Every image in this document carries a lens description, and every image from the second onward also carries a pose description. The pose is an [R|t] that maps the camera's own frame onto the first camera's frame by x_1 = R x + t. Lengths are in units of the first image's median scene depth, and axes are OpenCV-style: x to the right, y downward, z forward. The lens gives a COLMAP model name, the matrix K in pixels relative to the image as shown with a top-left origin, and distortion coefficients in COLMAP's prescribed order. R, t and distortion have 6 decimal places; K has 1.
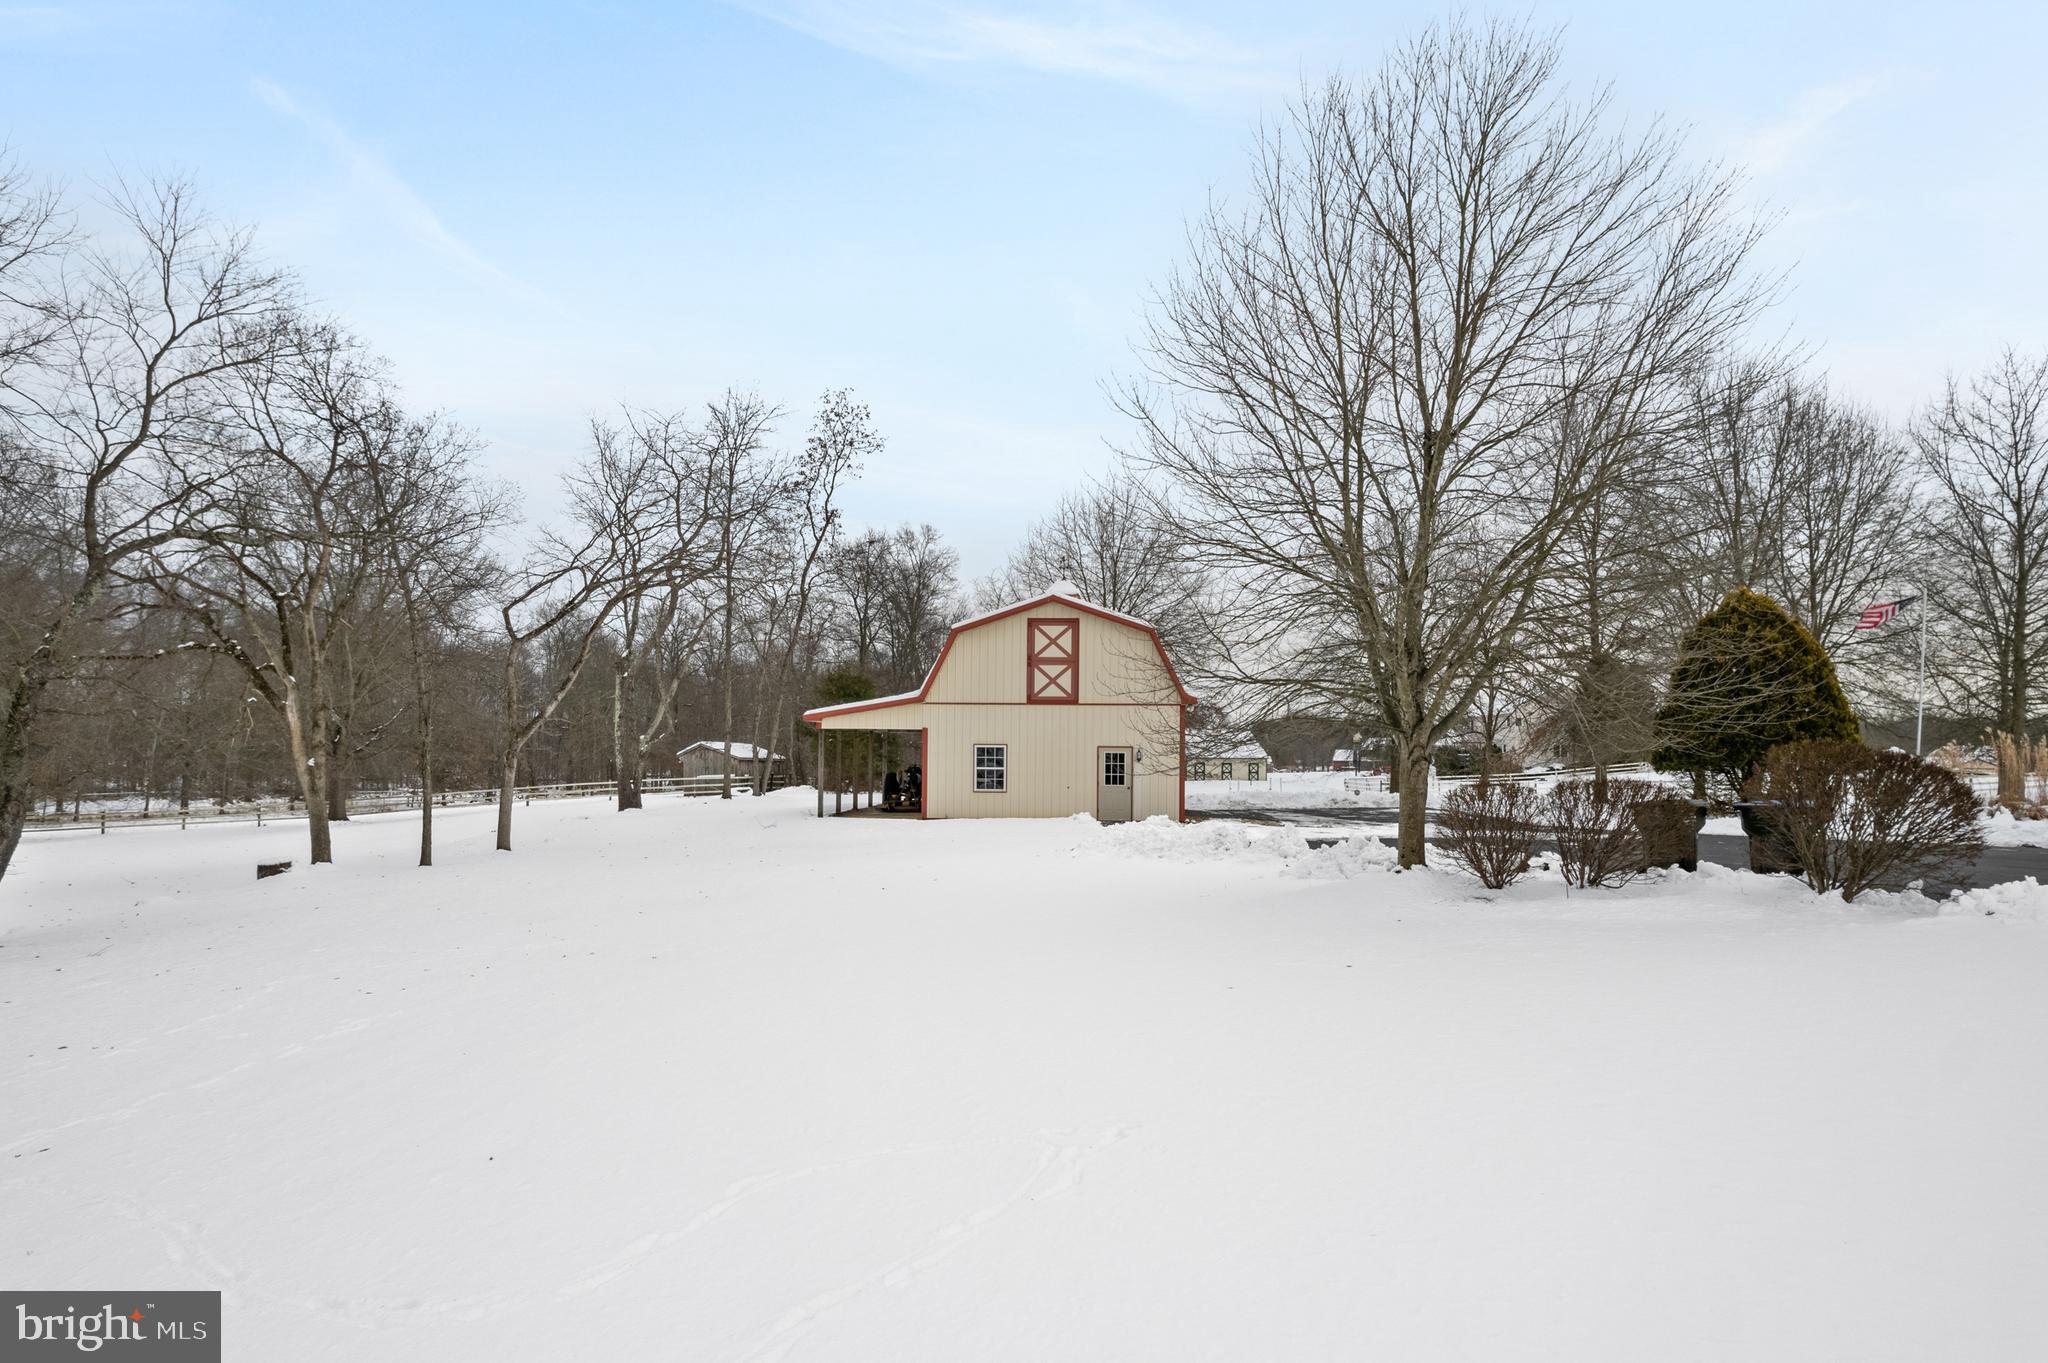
lens RADIAL K [[1342.5, 0, 1026.1], [0, 1342.5, 746.3], [0, 0, 1]] dist [-0.032128, -0.001325]
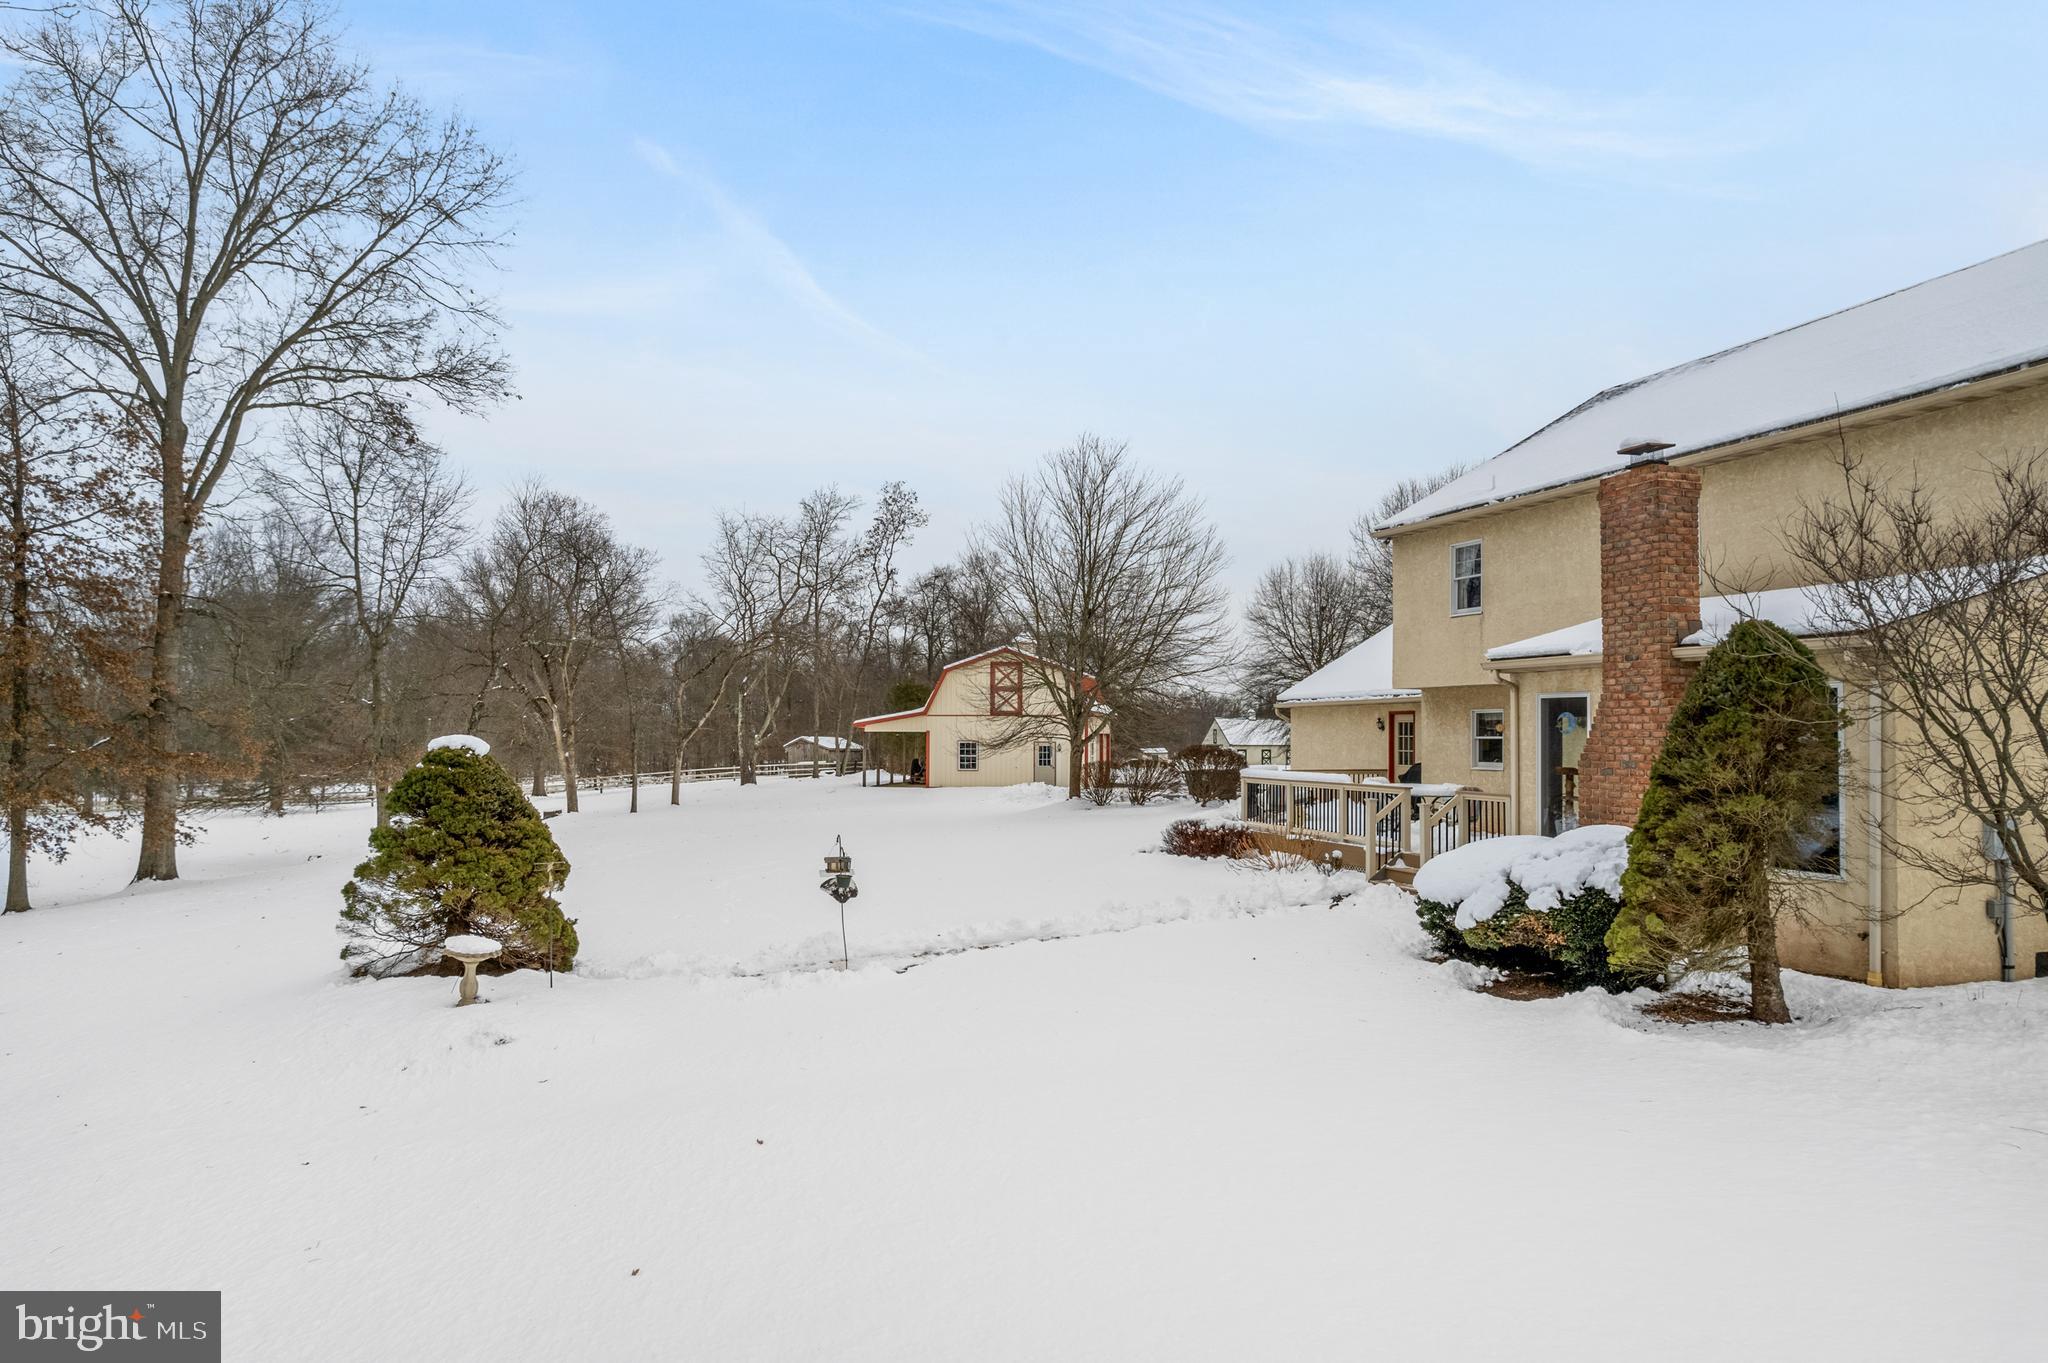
lens RADIAL K [[1329.7, 0, 1020.7], [0, 1329.7, 694.7], [0, 0, 1]] dist [-0.076905, 0.072767]
pose [[0.996215, -0.009866, -0.086361, 0.139963], [0.007361, 0.999544, -0.029277, -0.007869], [0.086611, 0.028531, 0.995834, -0.463346]]
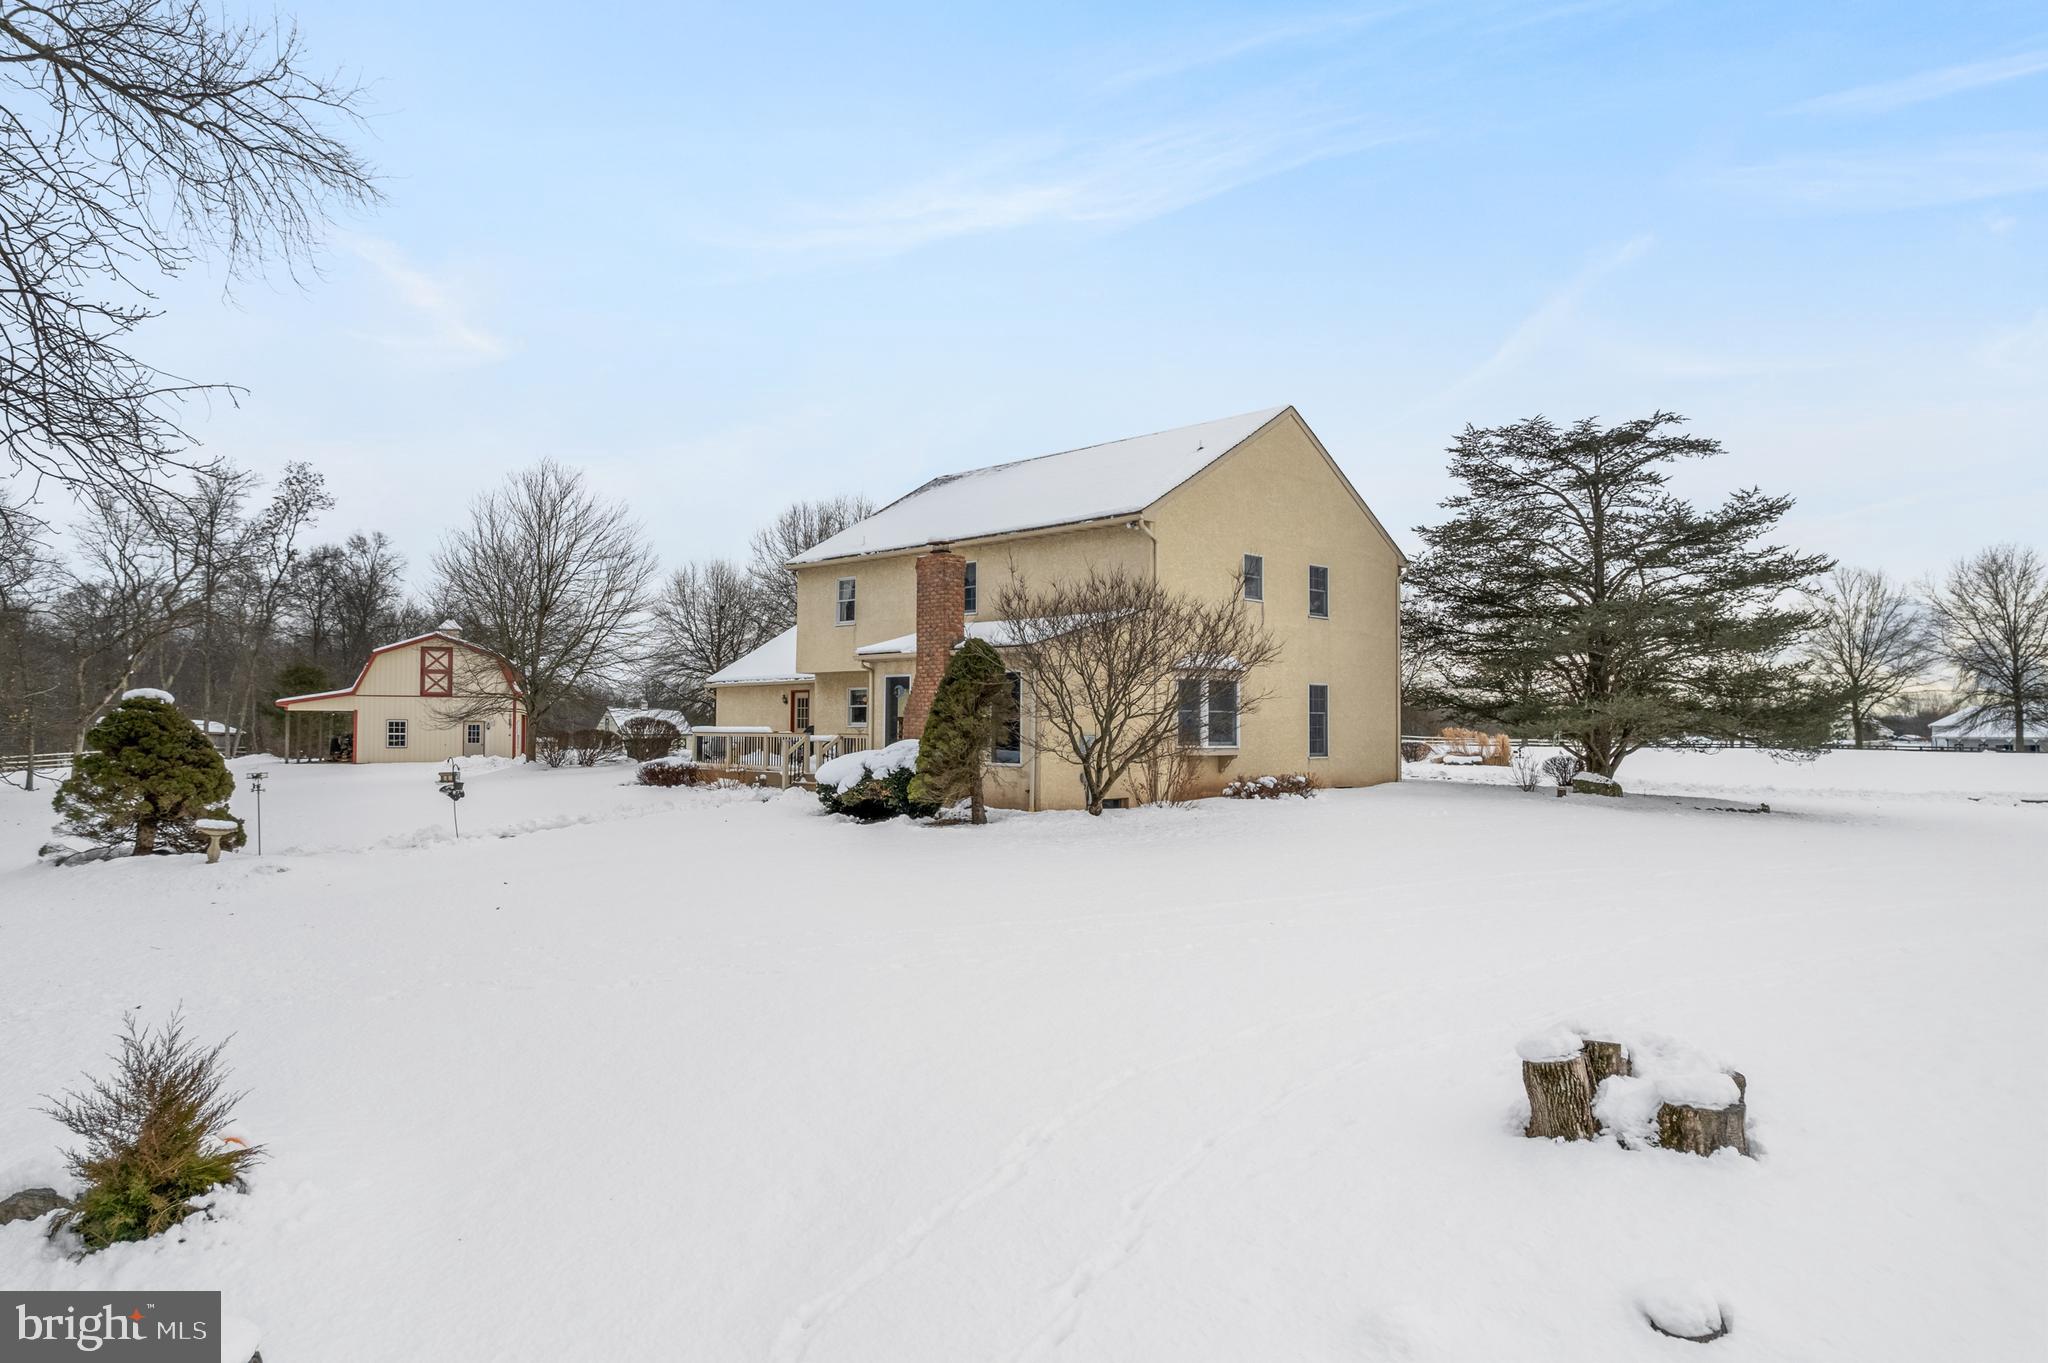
lens RADIAL K [[1329.7, 0, 1020.7], [0, 1329.7, 694.7], [0, 0, 1]] dist [-0.076905, 0.072767]
pose [[0.931772, 0.005762, 0.362997, 0.086412], [0.002624, 0.999741, -0.022605, 0.005048], [-0.363034, 0.022015, 0.931516, -0.682265]]
